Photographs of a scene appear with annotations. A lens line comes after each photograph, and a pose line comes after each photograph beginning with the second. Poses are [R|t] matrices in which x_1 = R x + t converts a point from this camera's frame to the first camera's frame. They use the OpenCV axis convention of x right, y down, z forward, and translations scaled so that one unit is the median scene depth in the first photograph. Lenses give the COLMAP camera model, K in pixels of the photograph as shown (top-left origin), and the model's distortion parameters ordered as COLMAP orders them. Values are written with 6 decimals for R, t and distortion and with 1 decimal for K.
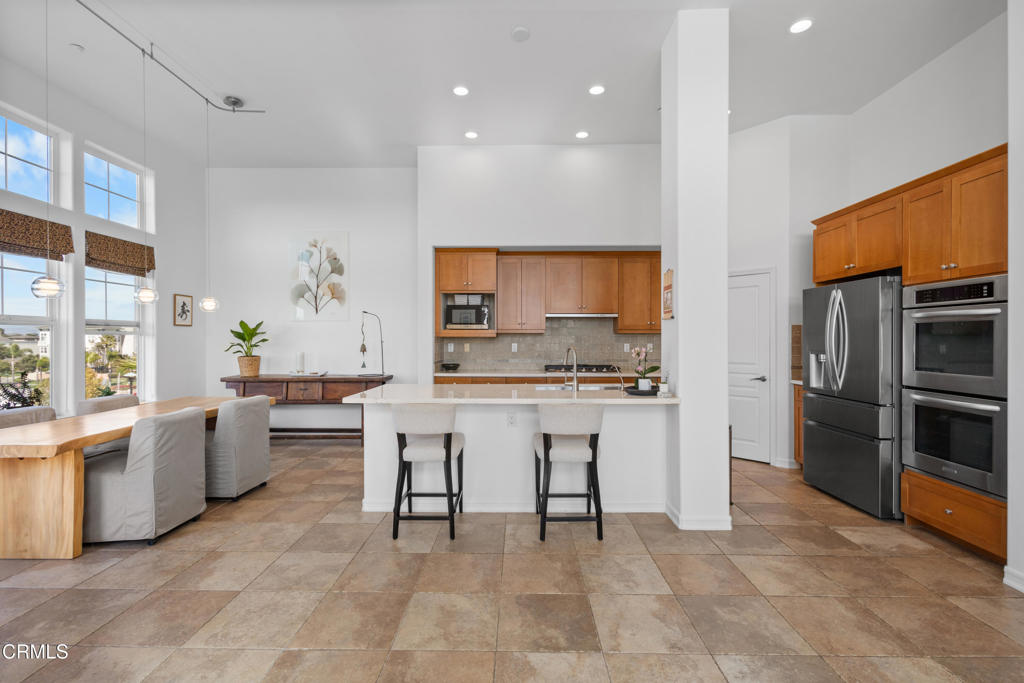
lens RADIAL K [[471.6, 0, 514.6], [0, 471.6, 340.9], [0, 0, 1]] dist [0.000934, -0.000893]
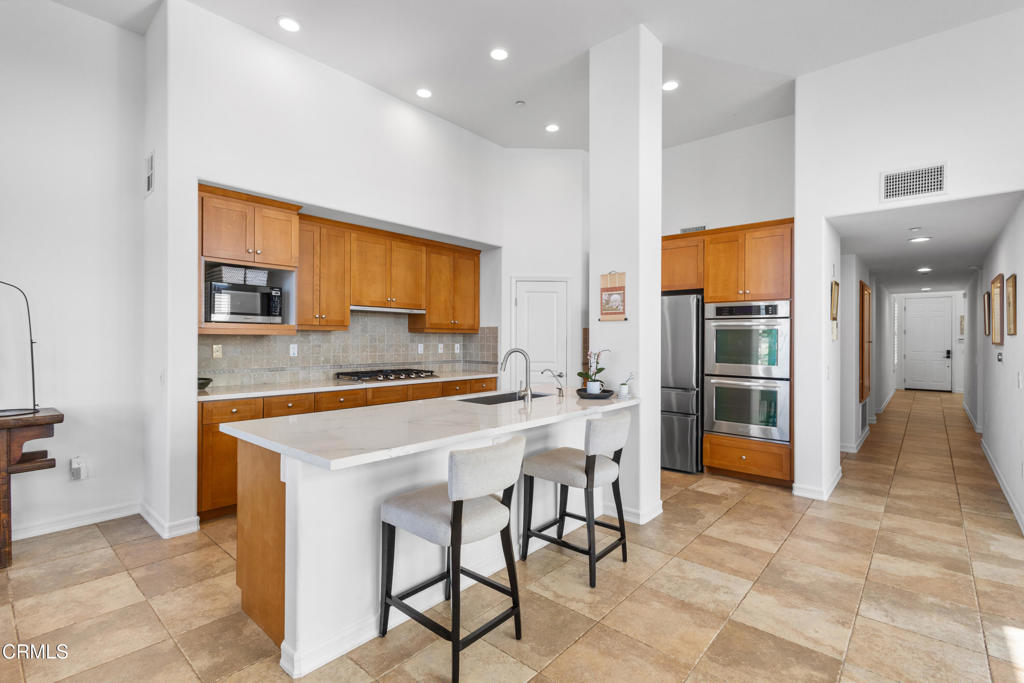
lens RADIAL K [[471.6, 0, 513.2], [0, 471.6, 340.2], [0, 0, 1]] dist [0.000934, -0.000893]
pose [[0.647275, 0.000500, 0.762256, -0.615163], [-0.003121, 0.999993, 0.001995, -0.006789], [-0.762250, -0.003670, 0.647272, 0.541178]]
